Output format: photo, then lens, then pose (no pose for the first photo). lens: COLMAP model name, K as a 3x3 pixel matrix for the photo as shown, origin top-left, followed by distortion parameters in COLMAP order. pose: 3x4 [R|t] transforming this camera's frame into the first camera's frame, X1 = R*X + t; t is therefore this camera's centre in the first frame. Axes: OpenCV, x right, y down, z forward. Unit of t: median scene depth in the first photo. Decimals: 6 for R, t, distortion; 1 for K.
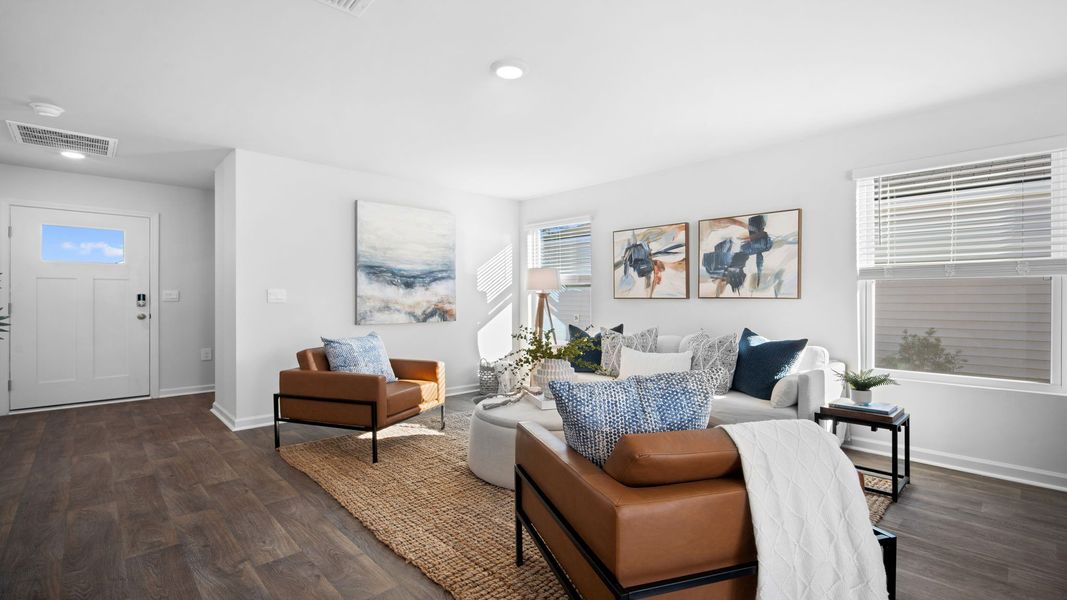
lens RADIAL K [[473.1, 0, 534.6], [0, 473.1, 296.1], [0, 0, 1]] dist [-0.013242, 0.004830]
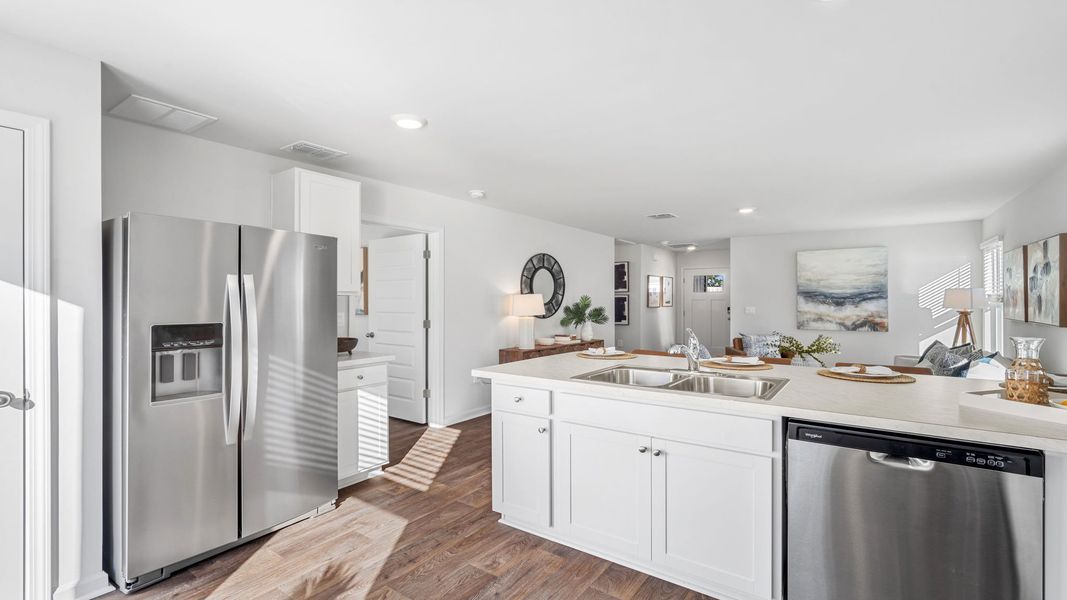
lens RADIAL K [[473.1, 0, 532.7], [0, 473.1, 297.9], [0, 0, 1]] dist [-0.013242, 0.004830]
pose [[0.187960, -0.004219, -0.982168, 1.024390], [0.005704, 0.999979, -0.003204, -0.044774], [0.982160, -0.005000, 0.187980, -0.189177]]
